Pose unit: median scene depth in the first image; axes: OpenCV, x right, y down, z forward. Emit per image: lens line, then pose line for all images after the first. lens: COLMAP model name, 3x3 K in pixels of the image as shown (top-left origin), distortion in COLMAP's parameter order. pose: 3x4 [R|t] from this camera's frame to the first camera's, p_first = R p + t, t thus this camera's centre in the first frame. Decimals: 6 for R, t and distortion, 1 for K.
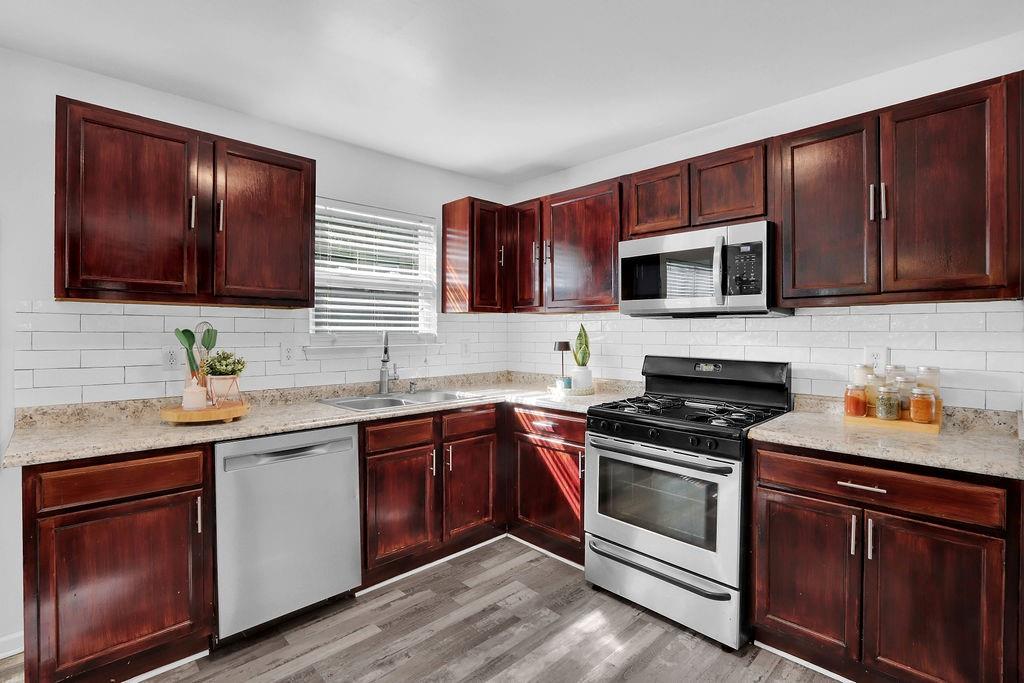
lens RADIAL K [[474.5, 0, 507.4], [0, 474.5, 338.2], [0, 0, 1]] dist [-0.006559, 0.000668]
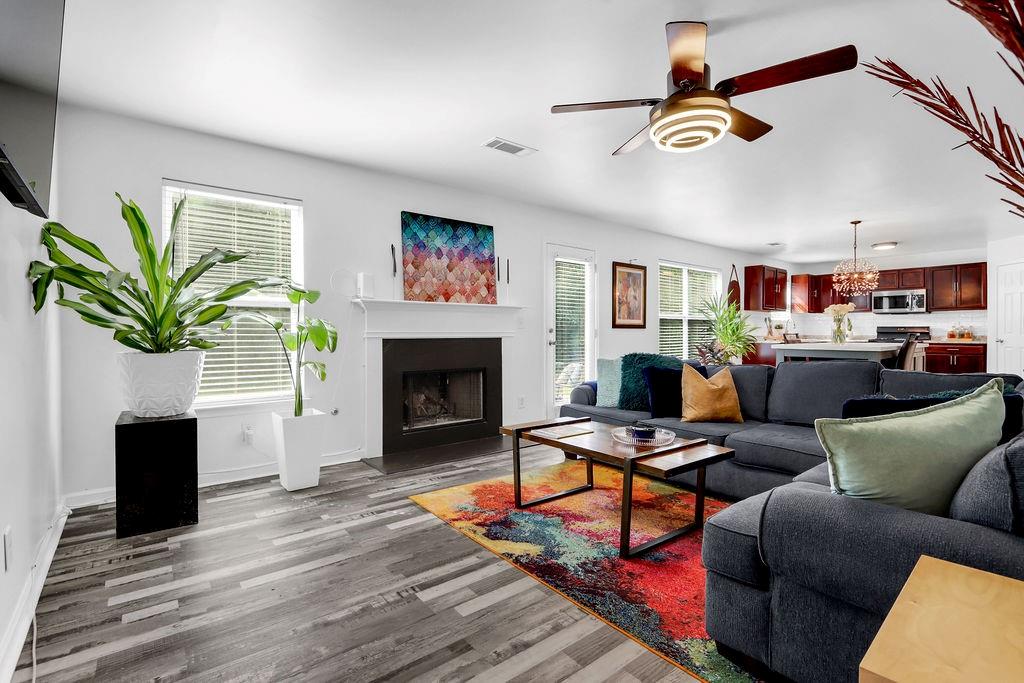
lens RADIAL K [[474.5, 0, 512.7], [0, 474.5, 340.2], [0, 0, 1]] dist [-0.006559, 0.000668]
pose [[0.997656, 0.001883, -0.068404, -2.484707], [-0.002311, 0.999978, -0.006165, 0.197853], [0.068391, 0.006309, 0.997639, -2.995932]]
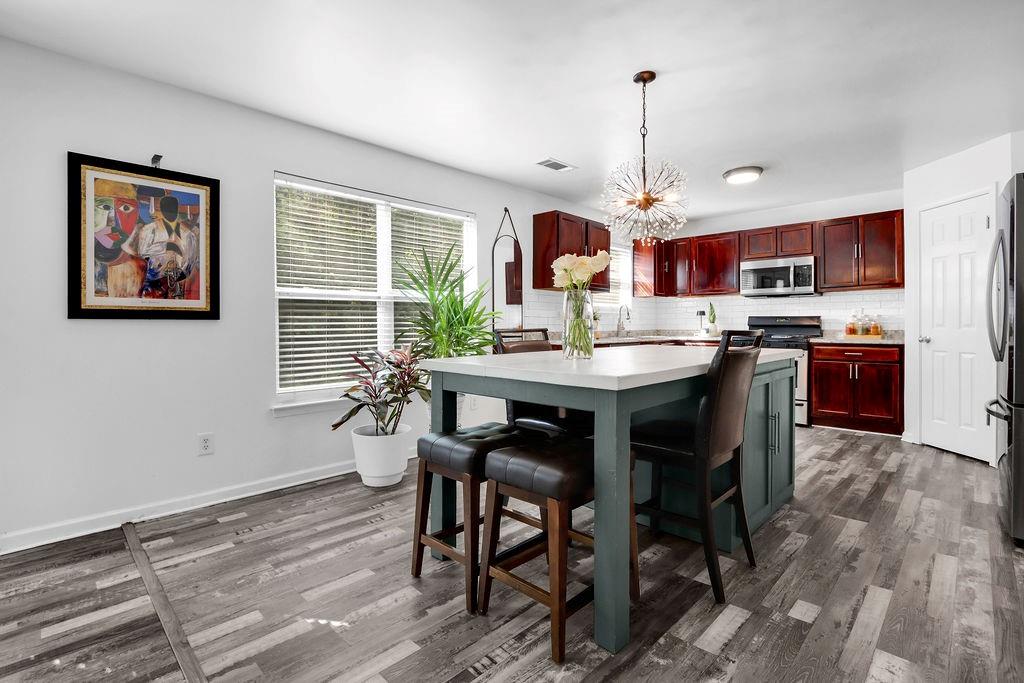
lens RADIAL K [[474.5, 0, 513.5], [0, 474.5, 333.1], [0, 0, 1]] dist [-0.006559, 0.000668]
pose [[0.998858, -0.002408, 0.047718, -1.074976], [0.002671, 0.999982, -0.005455, 0.152085], [-0.047704, 0.005576, 0.998846, -1.310869]]
